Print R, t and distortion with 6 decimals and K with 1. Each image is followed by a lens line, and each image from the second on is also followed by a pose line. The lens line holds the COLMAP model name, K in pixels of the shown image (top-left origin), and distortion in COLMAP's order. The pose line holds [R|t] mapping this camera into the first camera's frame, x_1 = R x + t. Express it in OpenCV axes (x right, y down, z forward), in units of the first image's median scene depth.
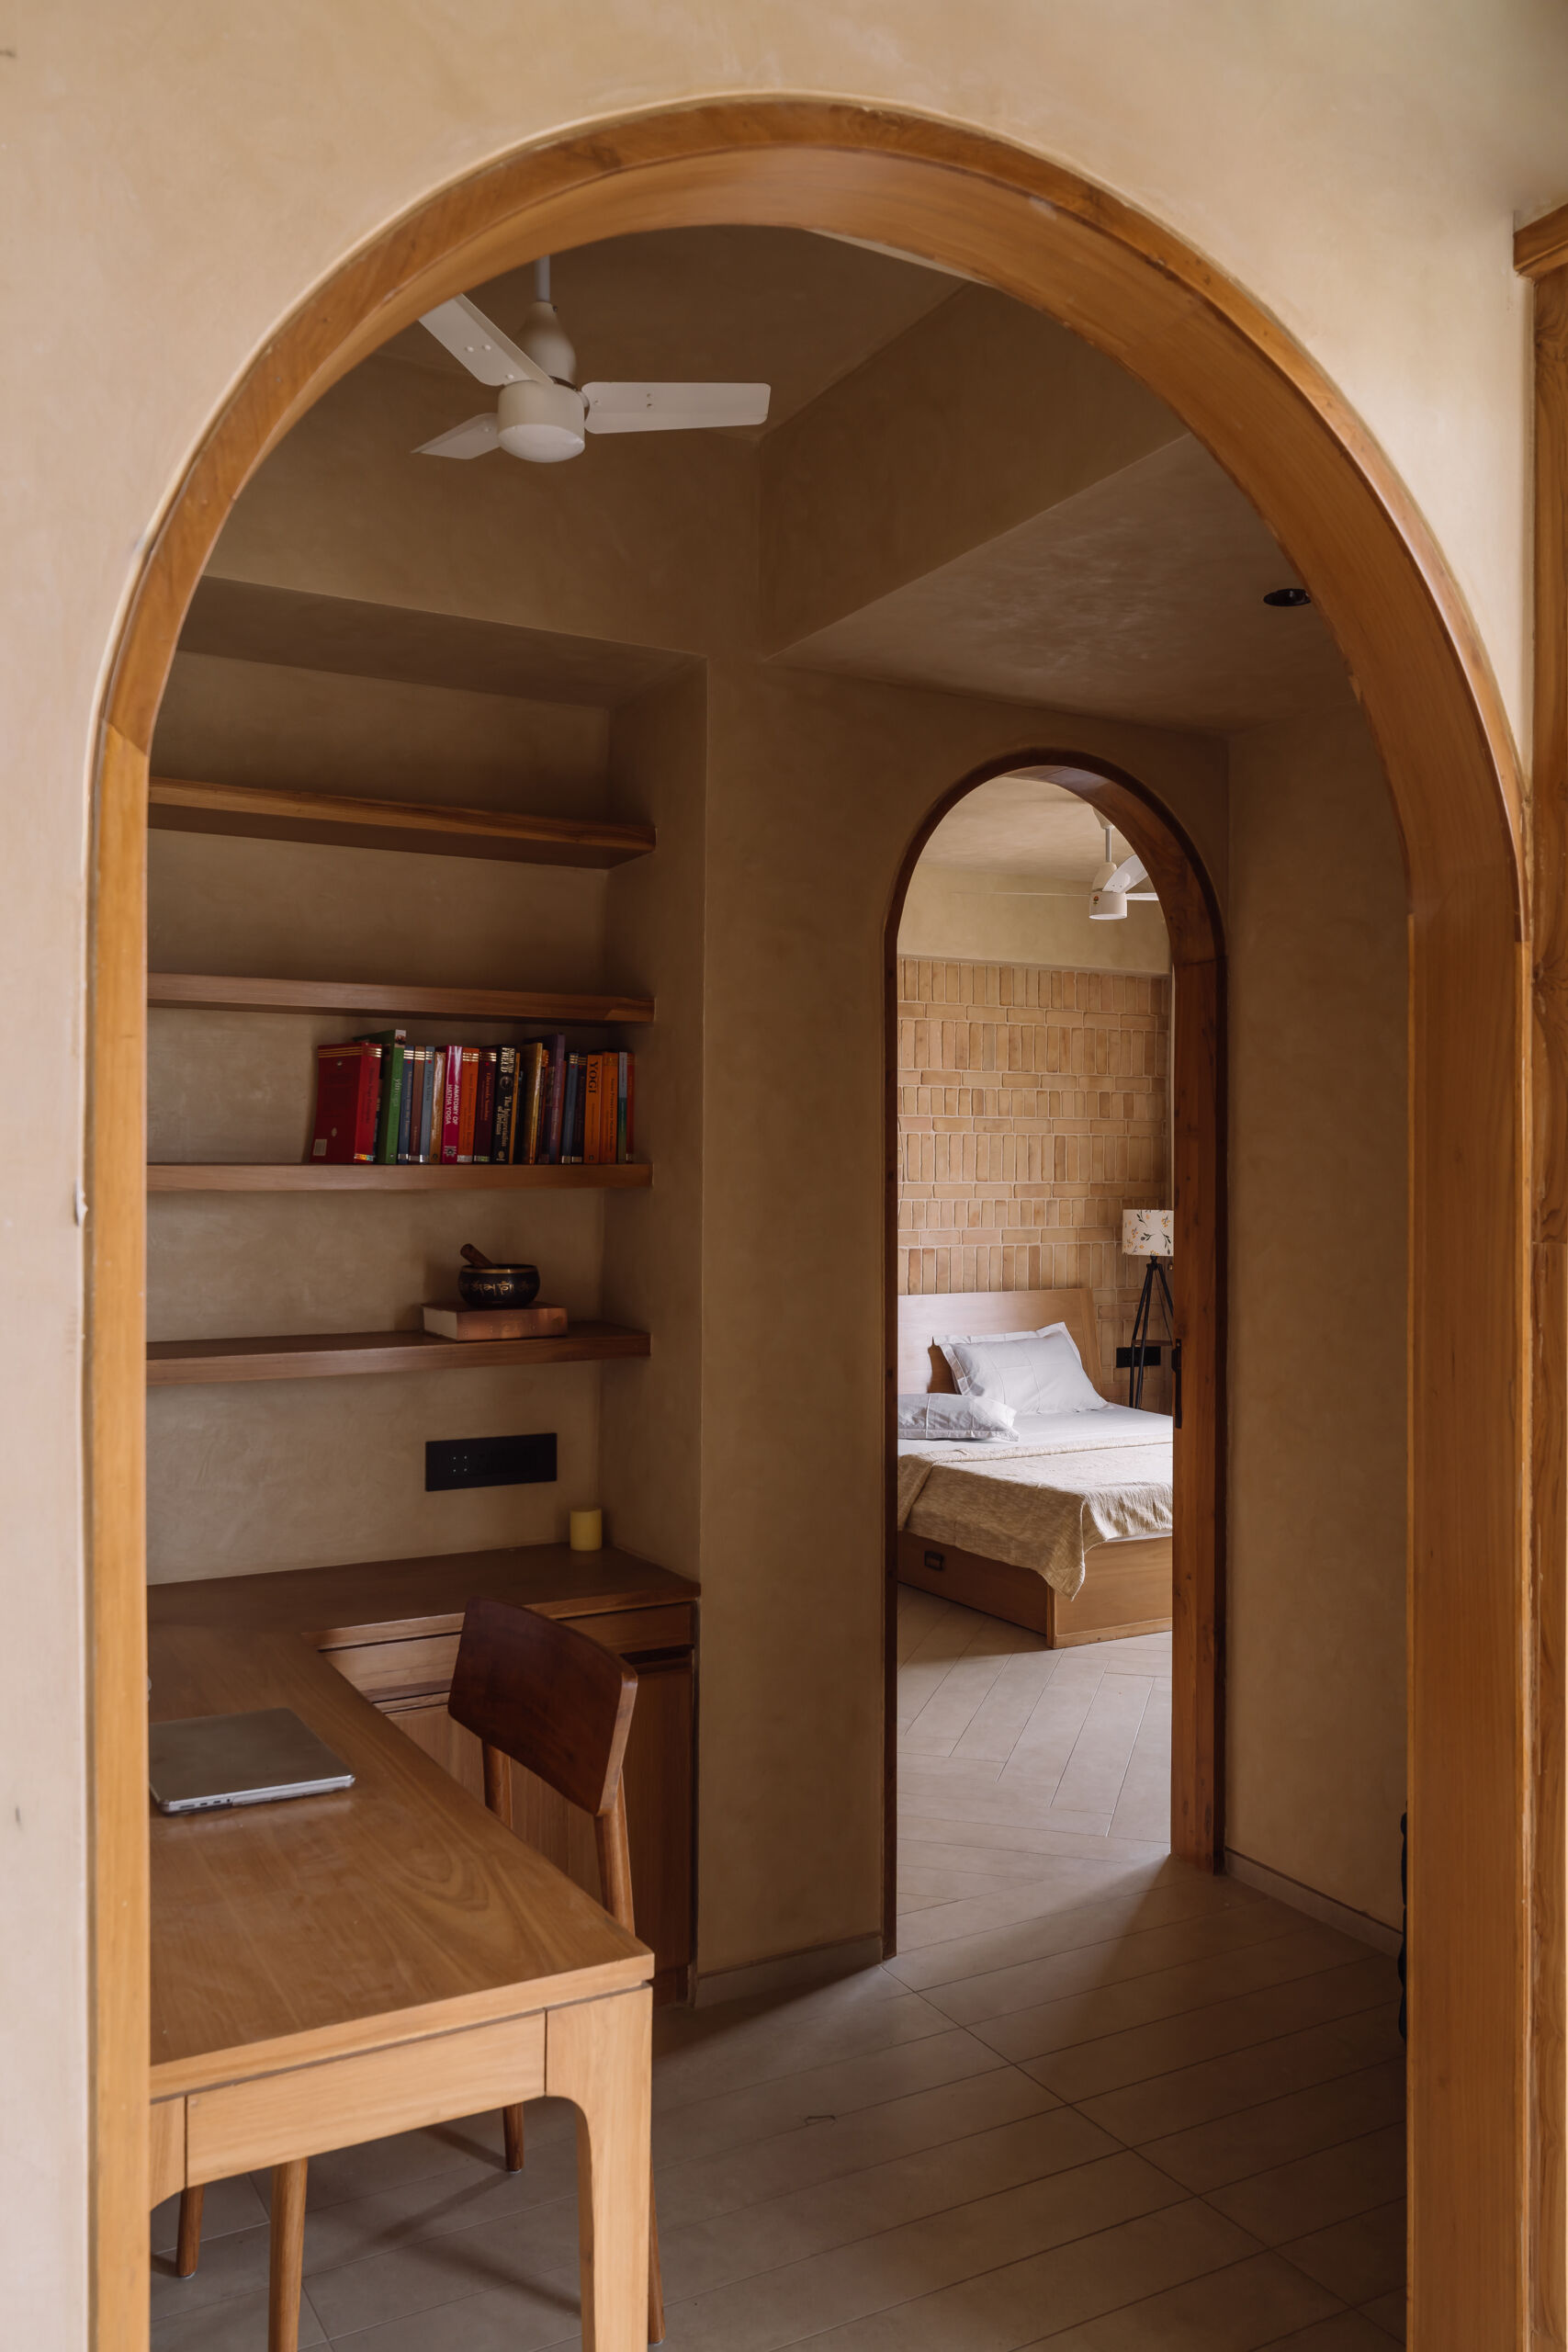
lens RADIAL K [[1908.0, 0, 802.6], [0, 1908.0, 1196.3], [0, 0, 1]] dist [0.003787, 0.000978]
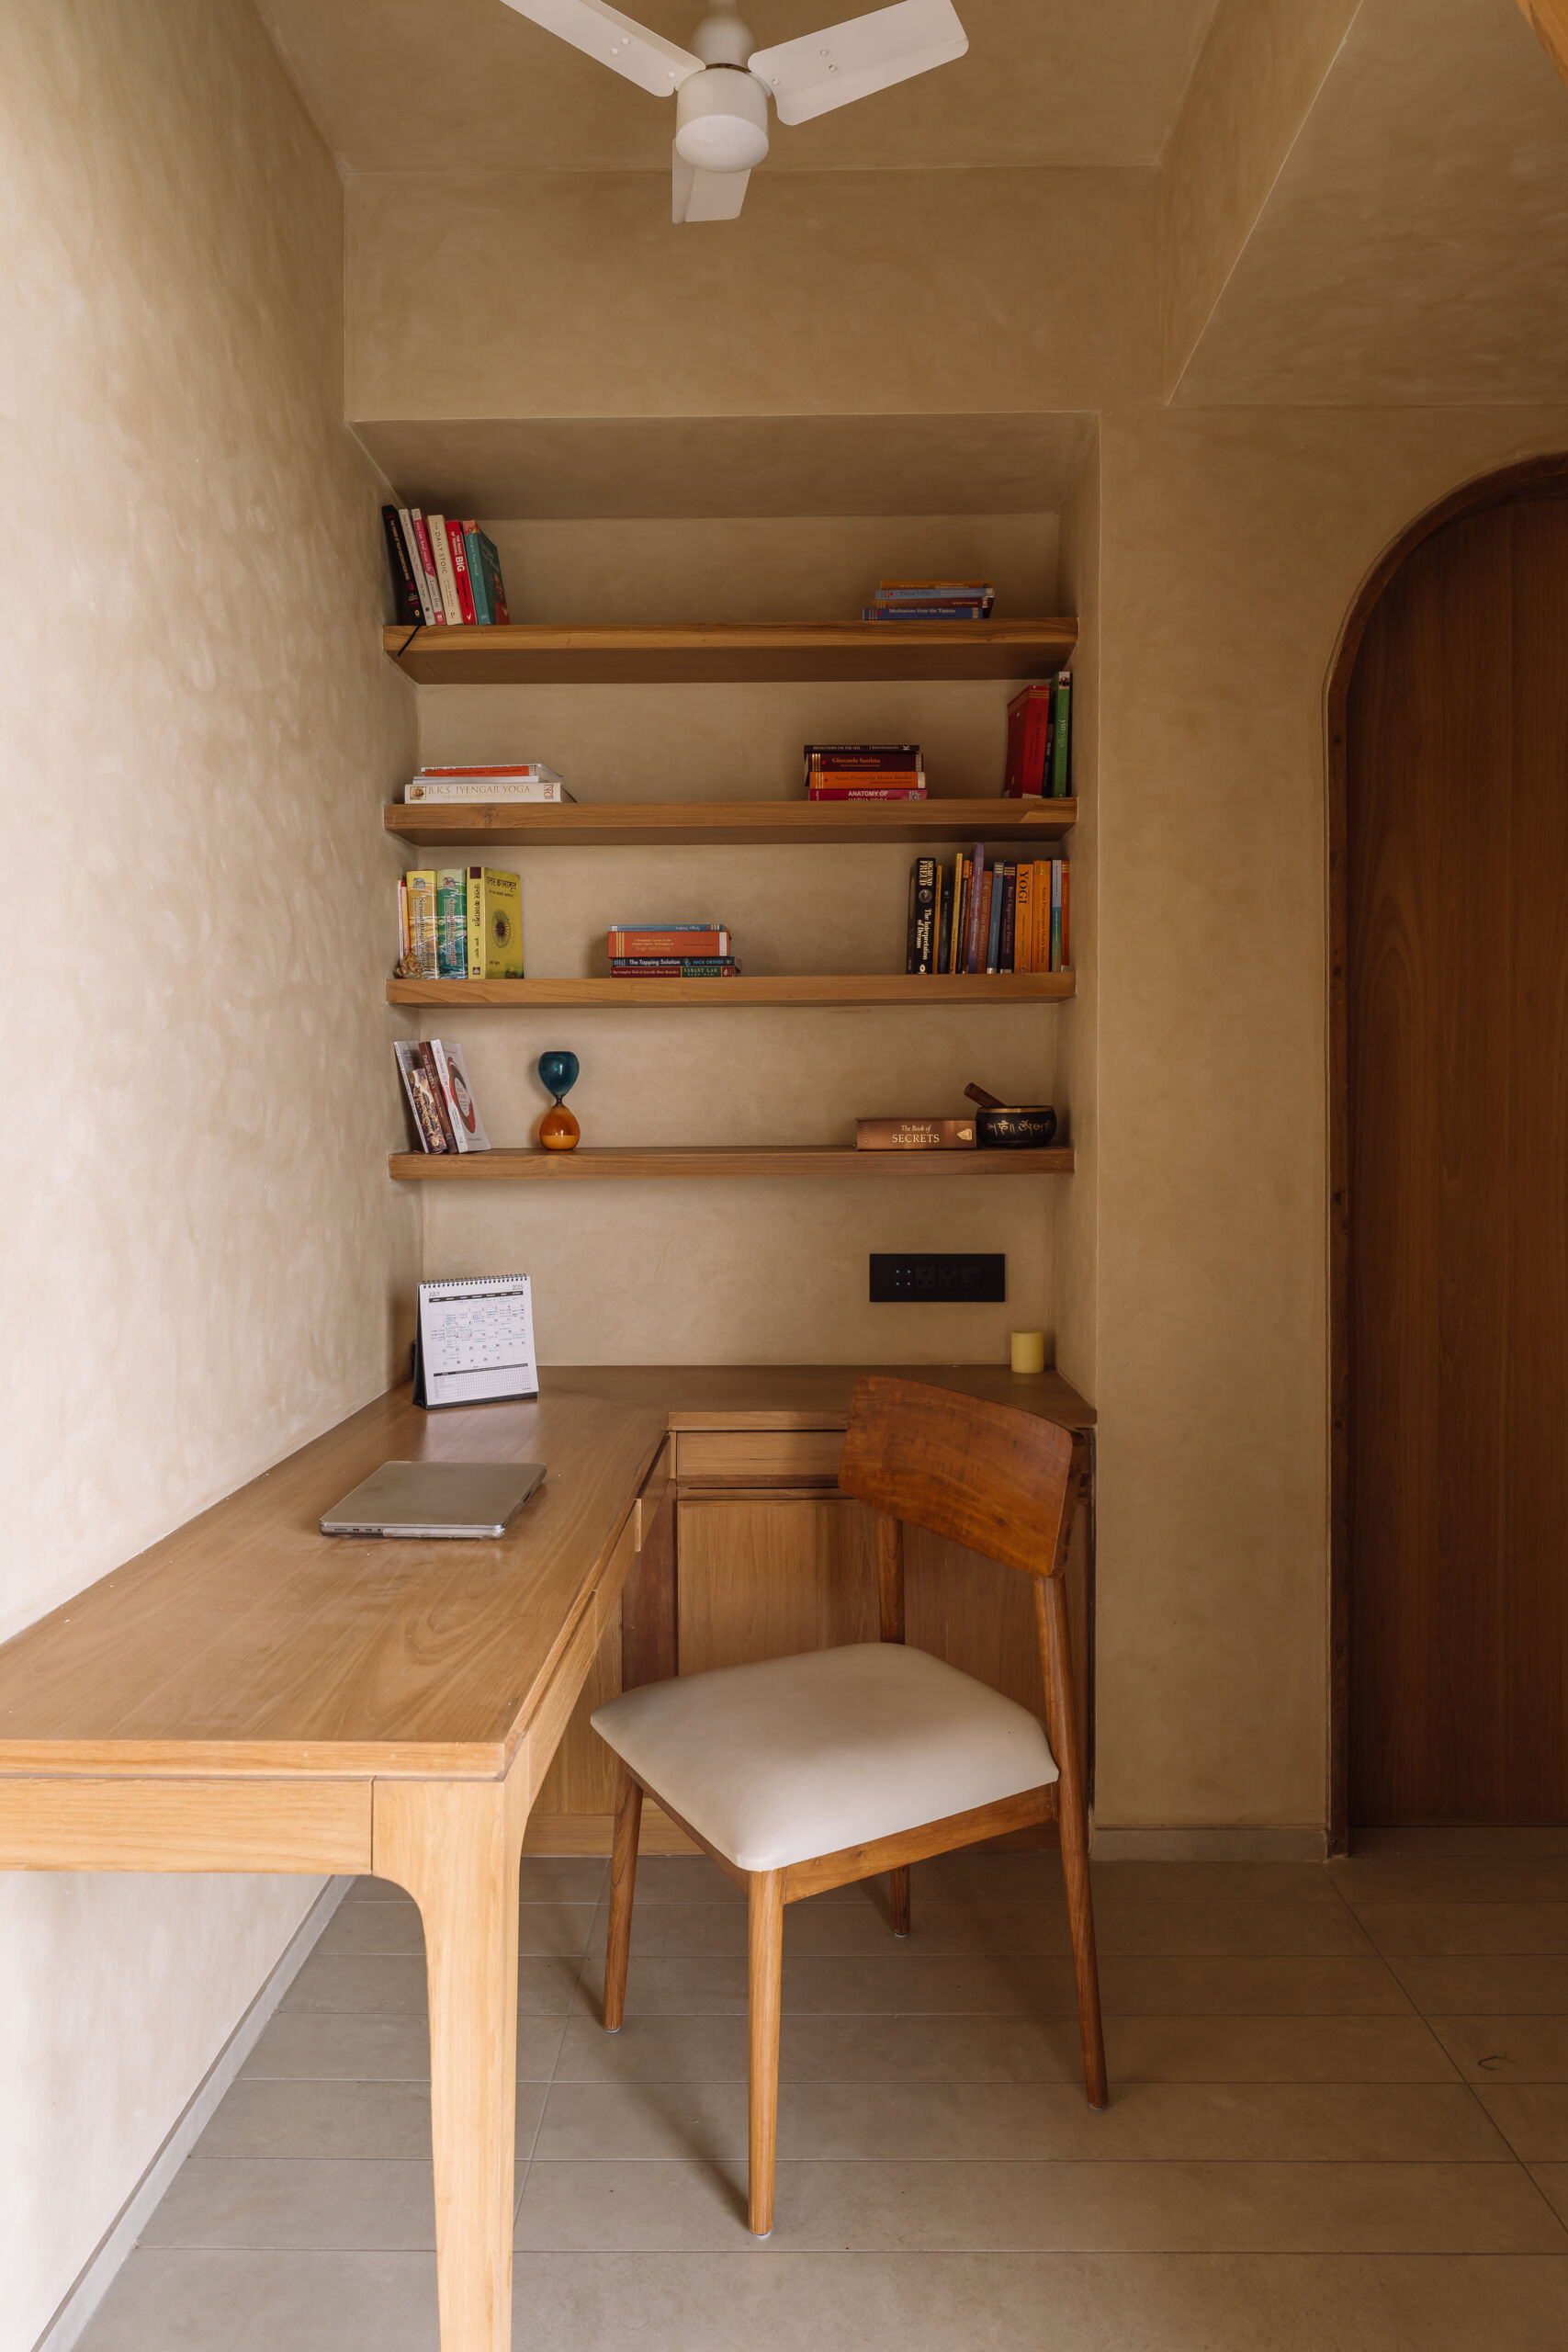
lens RADIAL K [[1579.3, 0, 793.5], [0, 1579.3, 1159.0], [0, 0, 1]] dist [0.005280, -0.005210]
pose [[0.851344, 0.004973, -0.524585, 0.269565], [0.000703, 0.999943, 0.010619, 0.085211], [0.524608, -0.009409, 0.851292, 0.312789]]
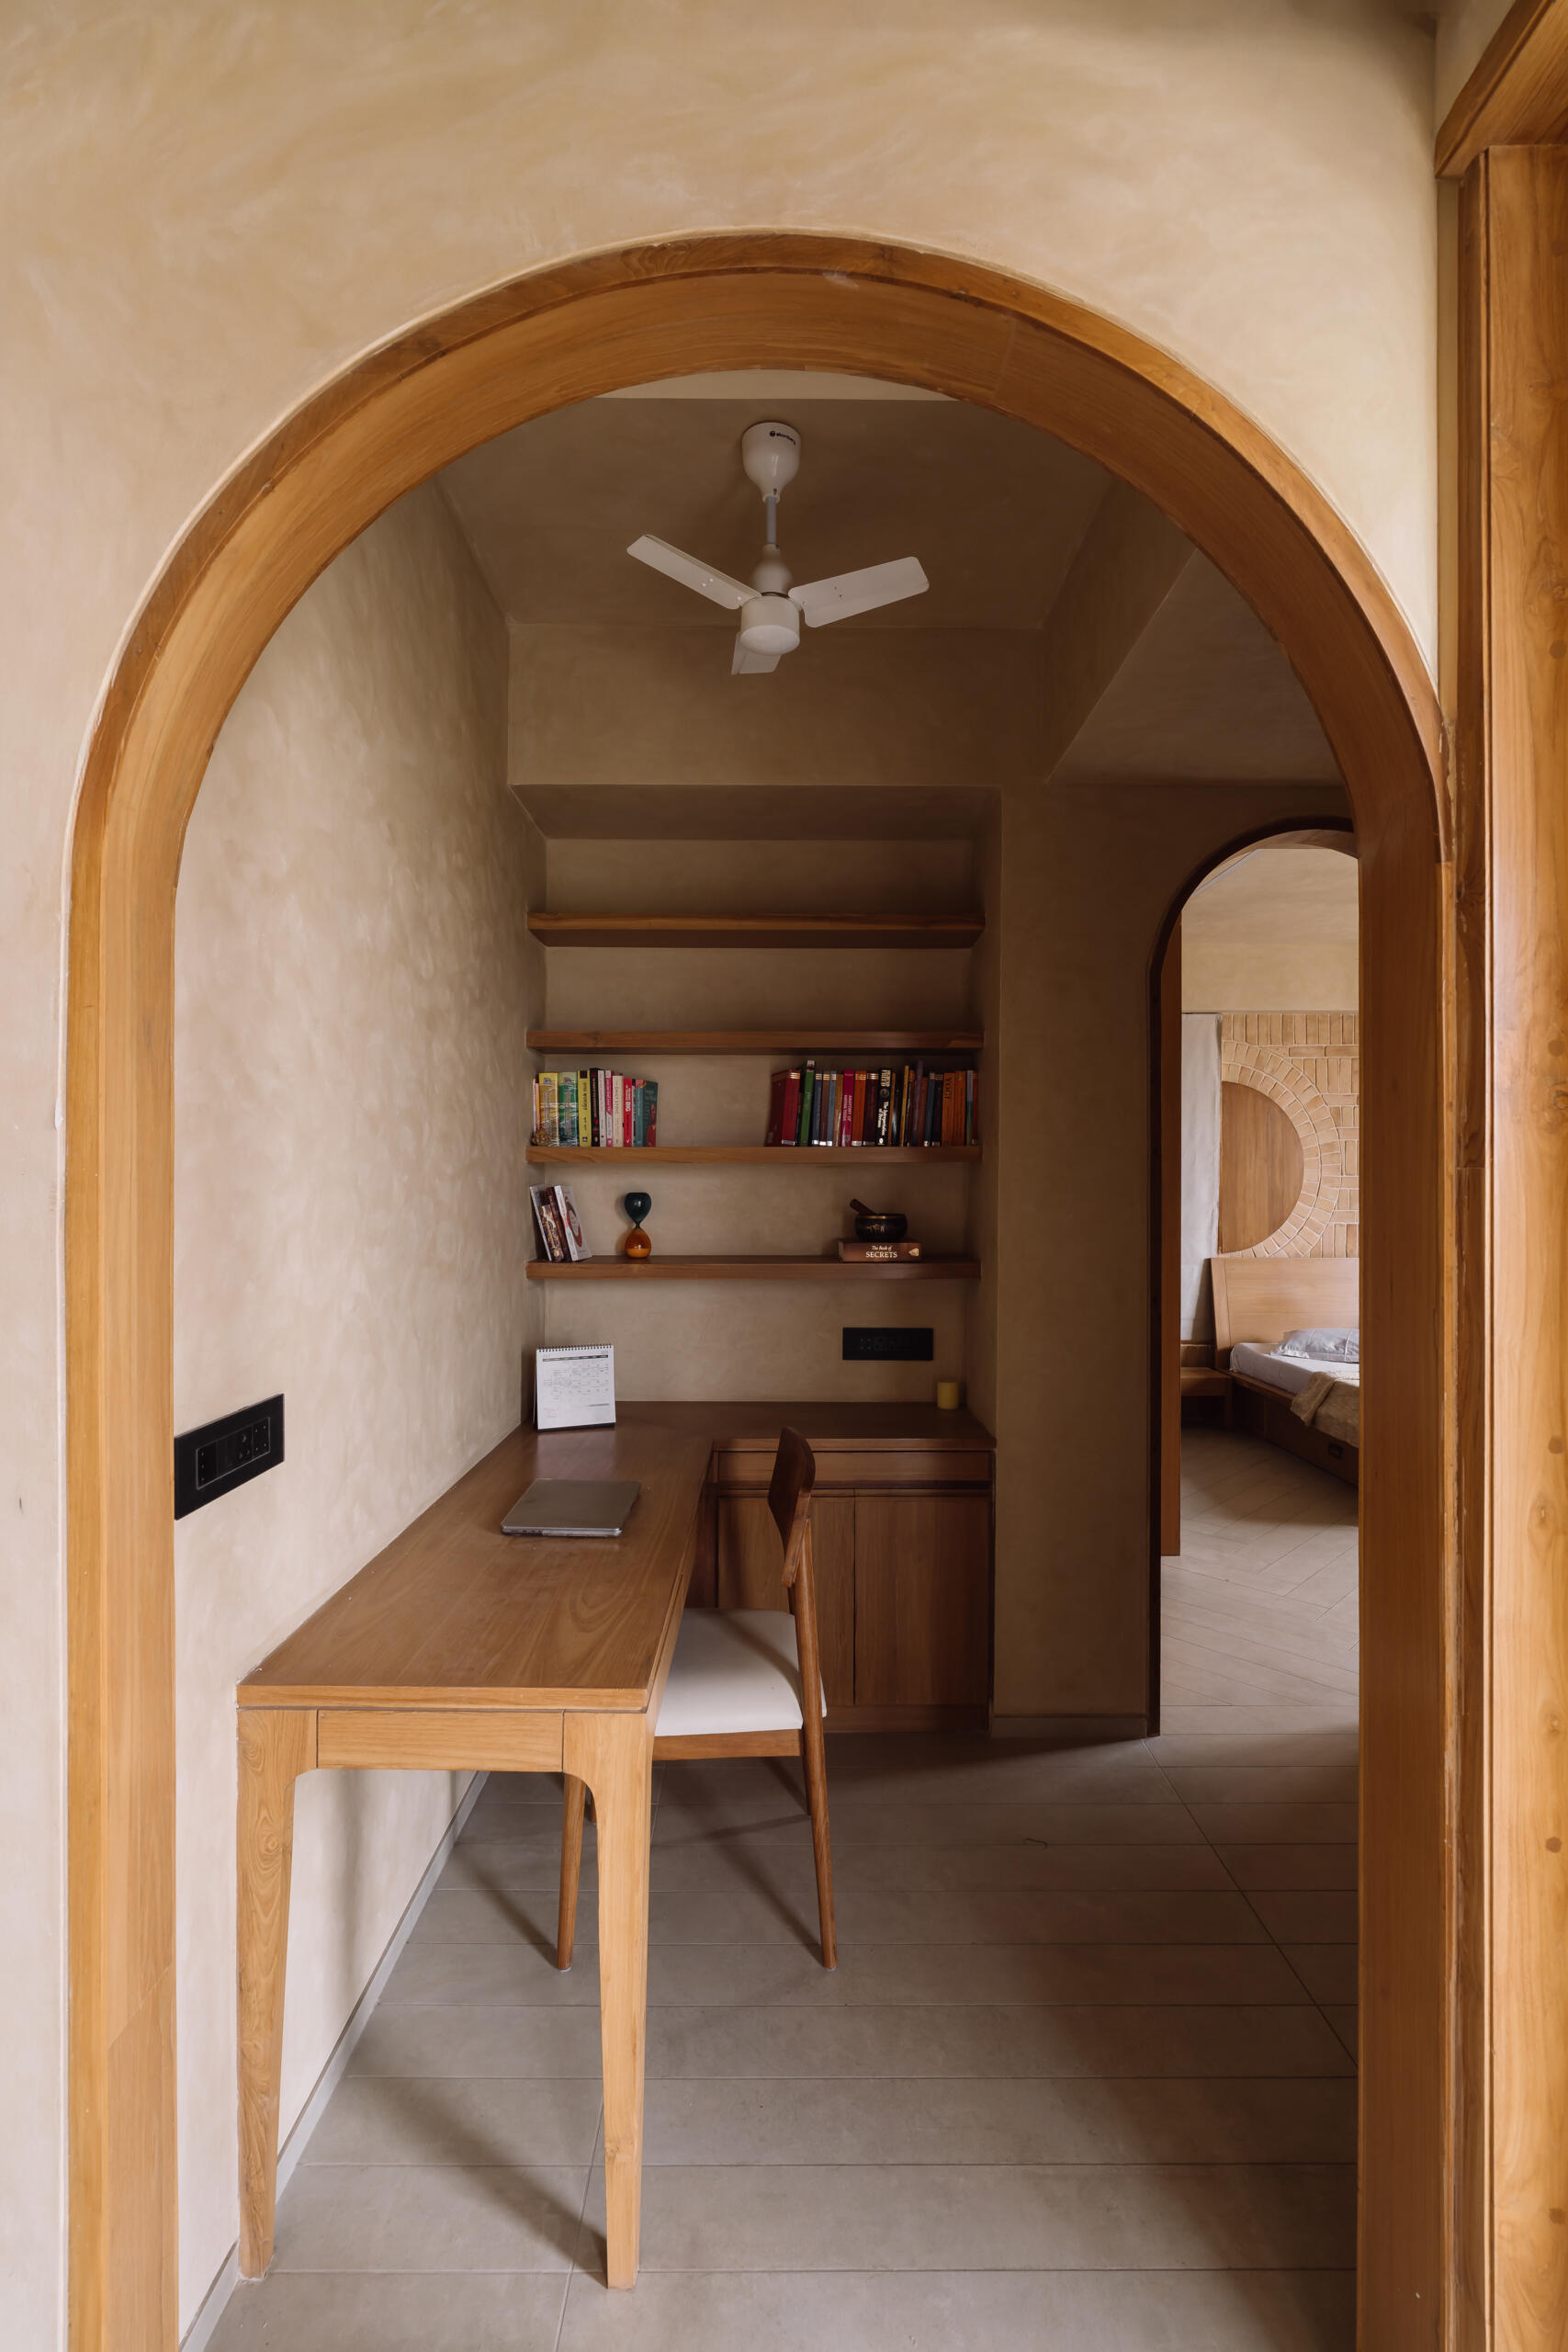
lens RADIAL K [[1113.2, 0, 777.2], [0, 1113.2, 1191.0], [0, 0, 1]] dist [-0.004876, 0.002345]
pose [[0.860210, 0.002975, -0.509932, 0.271172], [-0.007856, 0.999942, -0.007419, 0.031055], [0.509880, 0.010388, 0.860183, 0.241686]]
